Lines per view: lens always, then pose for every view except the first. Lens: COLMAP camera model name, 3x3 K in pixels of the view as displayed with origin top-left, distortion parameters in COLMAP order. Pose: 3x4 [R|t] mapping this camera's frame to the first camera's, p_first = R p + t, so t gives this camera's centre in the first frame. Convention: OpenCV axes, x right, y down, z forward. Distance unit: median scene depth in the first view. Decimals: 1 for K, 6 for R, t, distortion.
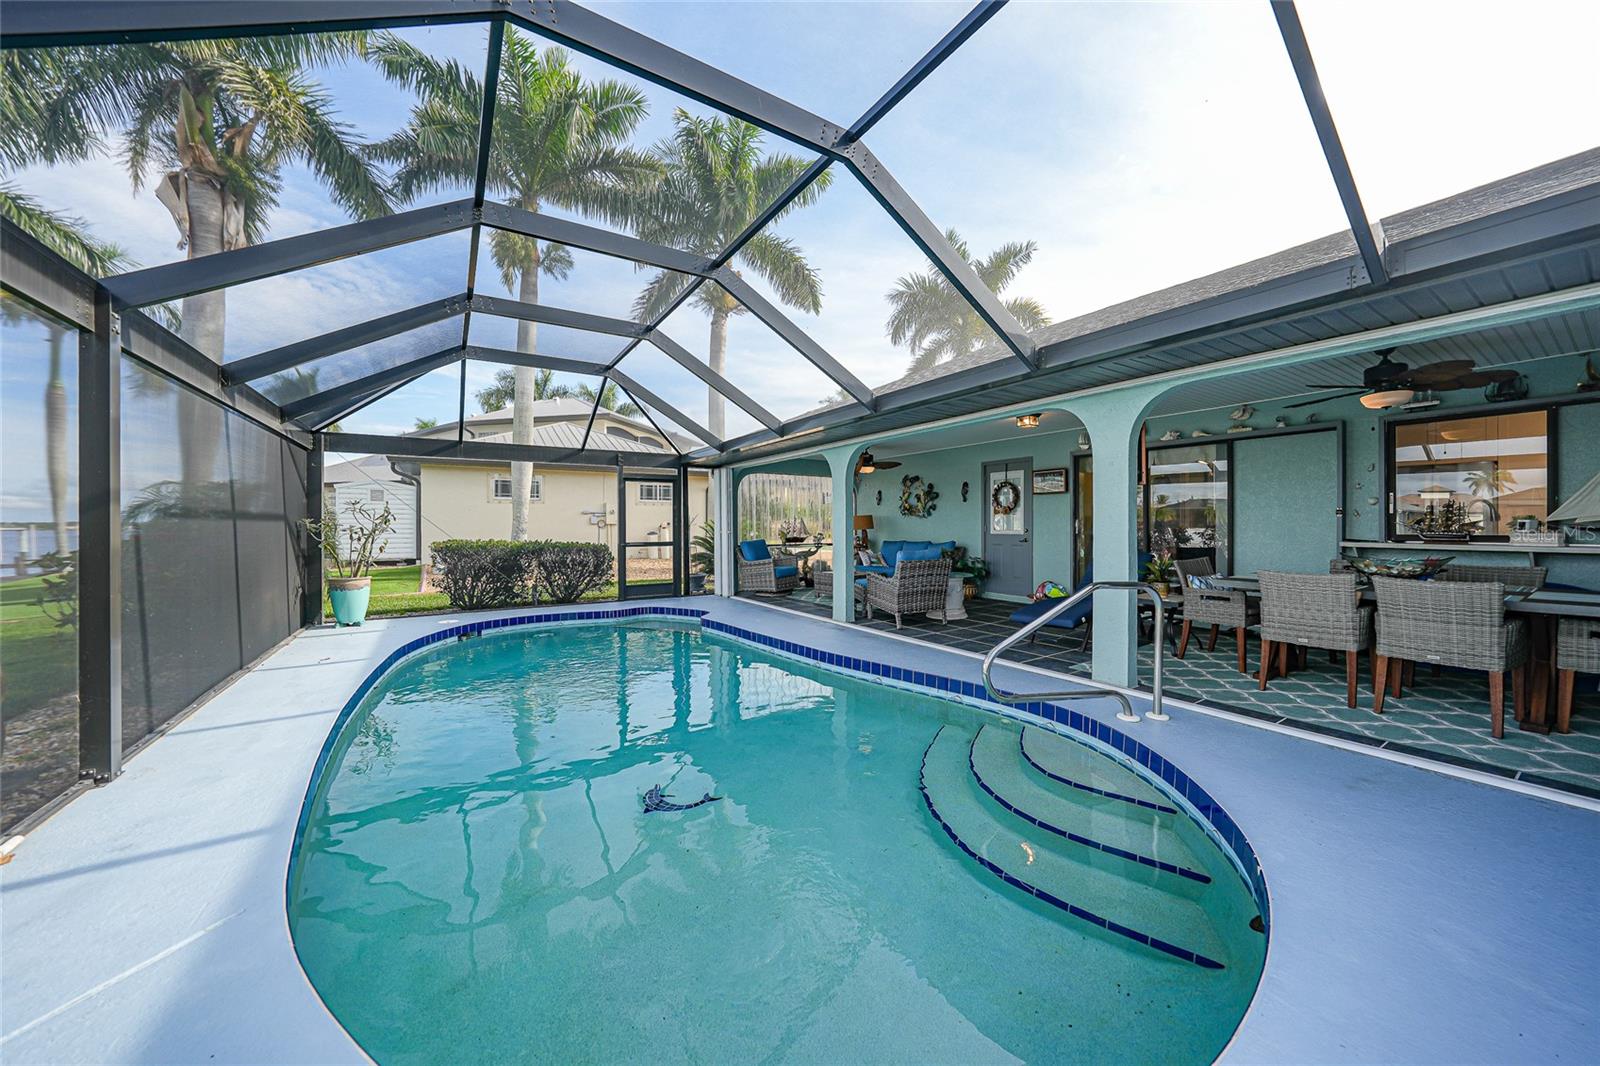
lens RADIAL K [[548.4, 0, 798.4], [0, 548.4, 575.8], [0, 0, 1]] dist [-0.015891, 0.000040]
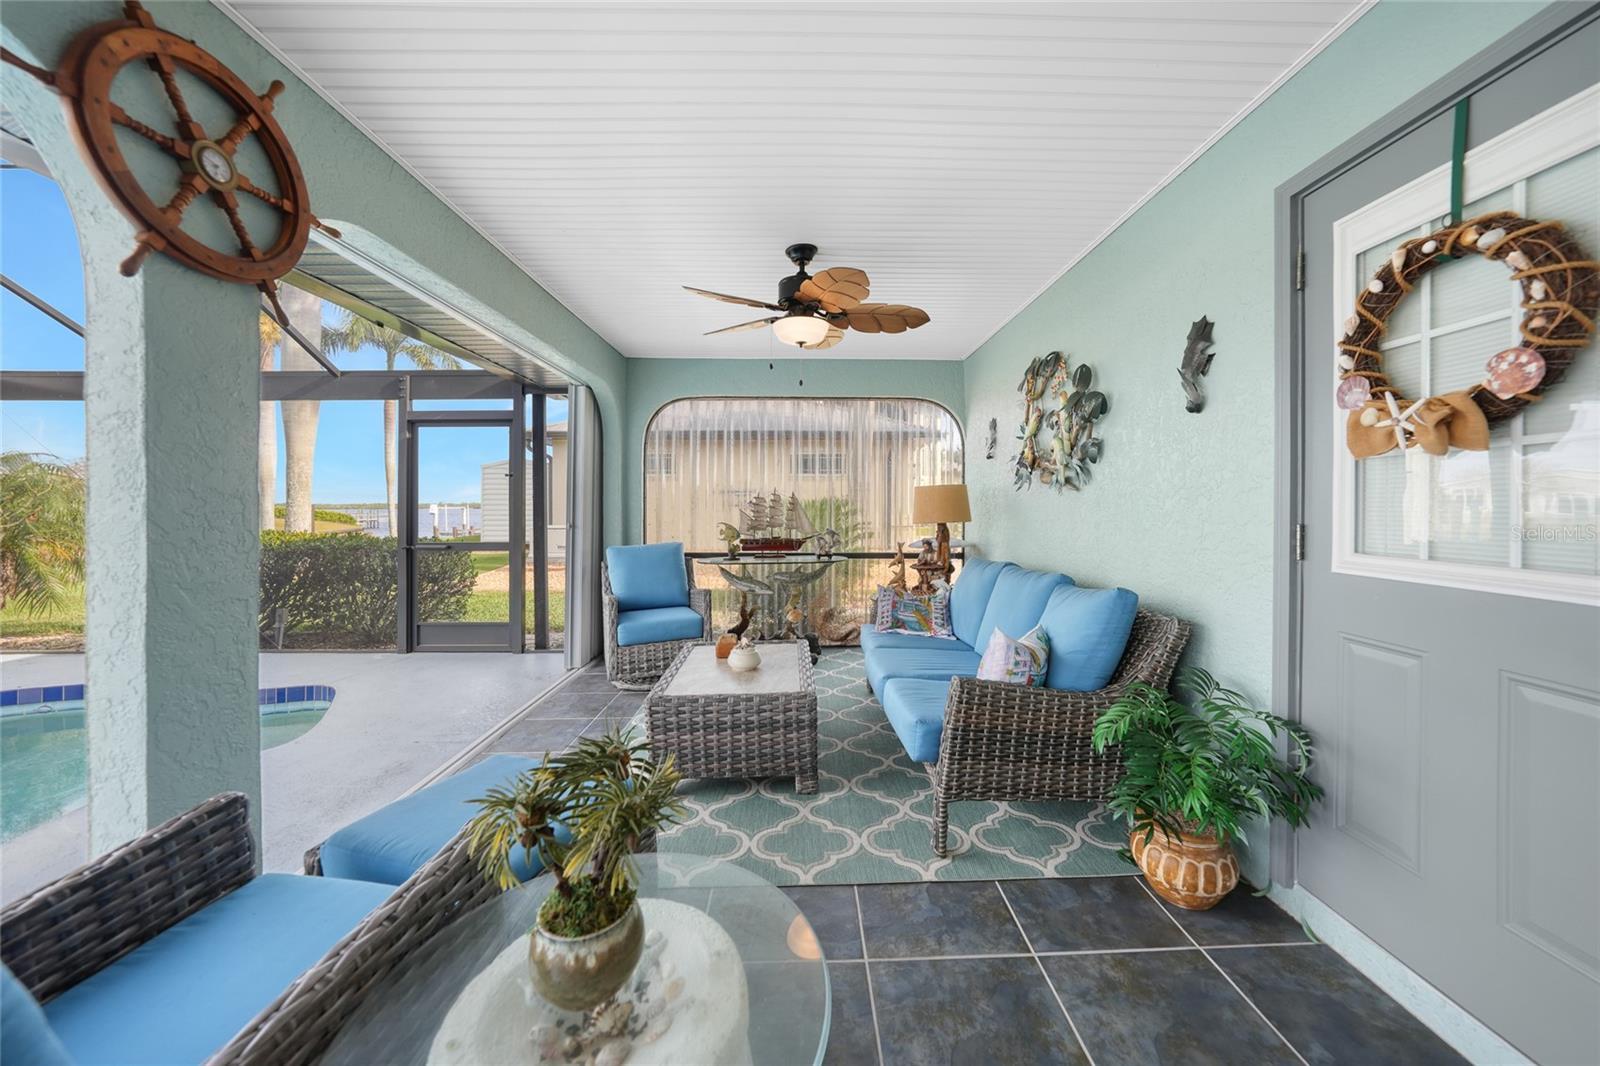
lens RADIAL K [[554.9, 0, 807.3], [0, 554.9, 534.0], [0, 0, 1]] dist [-0.001100, 0.000010]
pose [[0.847951, 0.029302, -0.529264, 0.290121], [-0.052677, 0.998187, -0.029132, -0.070879], [0.527451, 0.052583, 0.847957, 0.728470]]
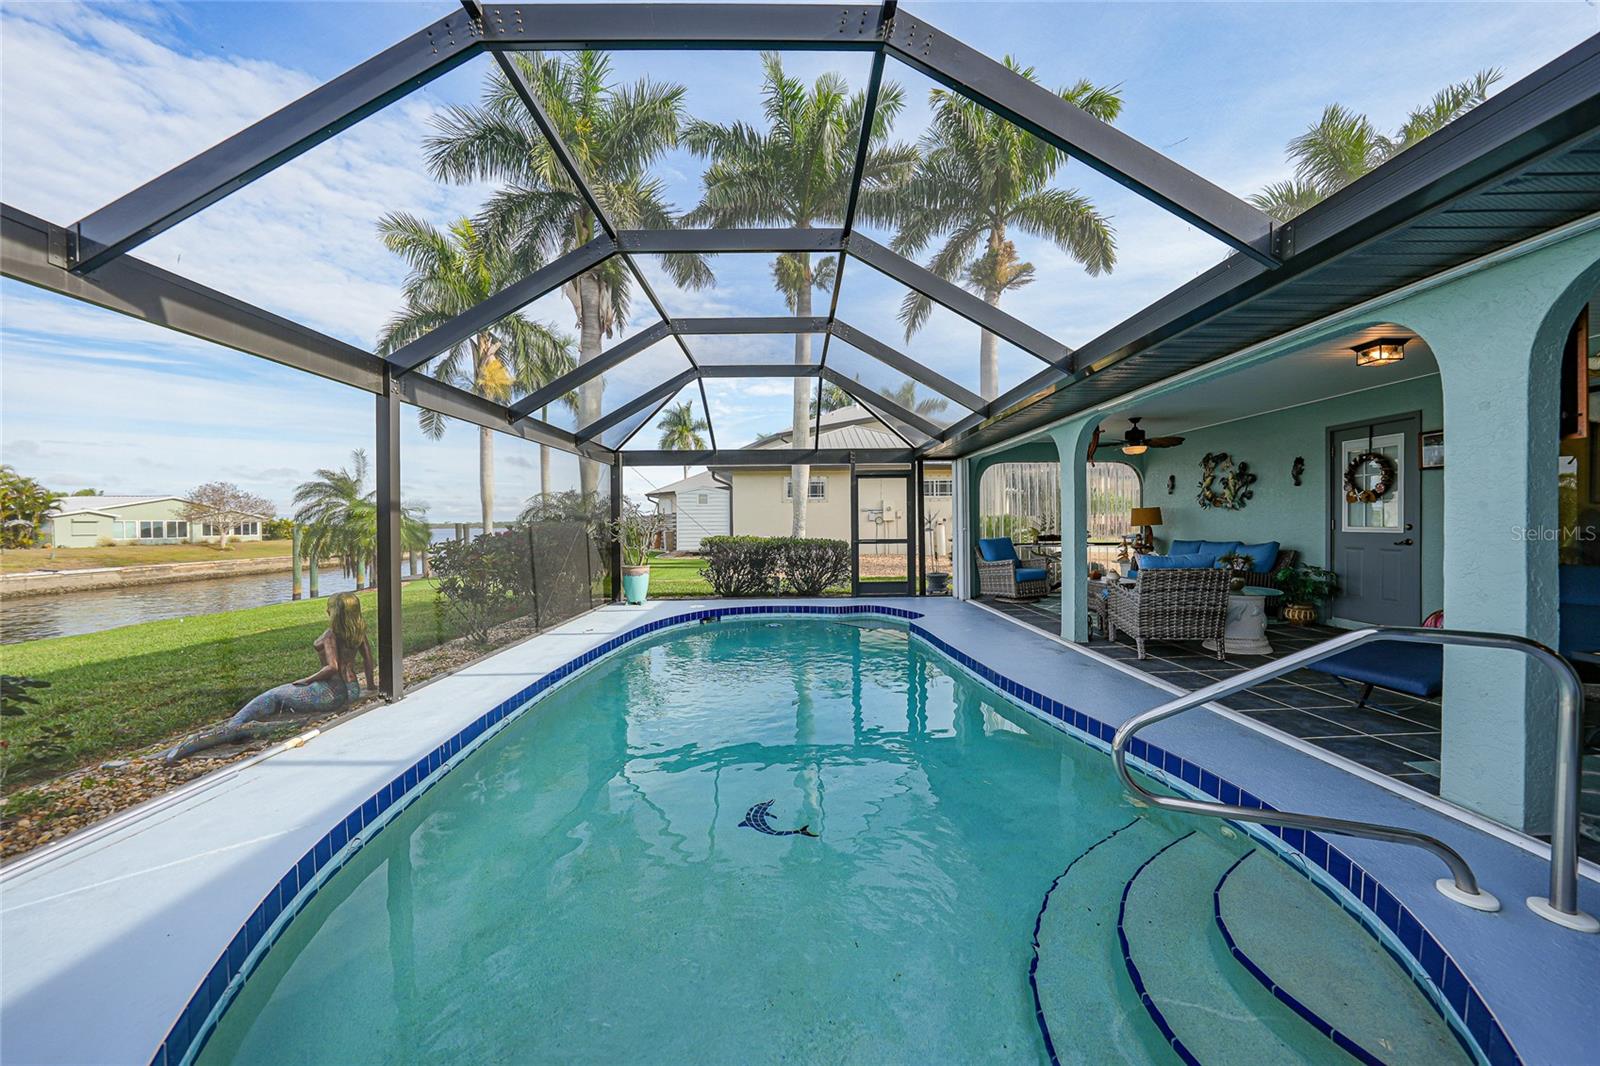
lens RADIAL K [[545.6, 0, 814.5], [0, 545.6, 568.7], [0, 0, 1]] dist [-0.021381, 0.004568]
pose [[0.857598, 0.036636, -0.513015, 0.131404], [-0.038415, 0.999236, 0.007141, -0.011265], [0.512885, 0.013583, 0.858350, 0.099936]]
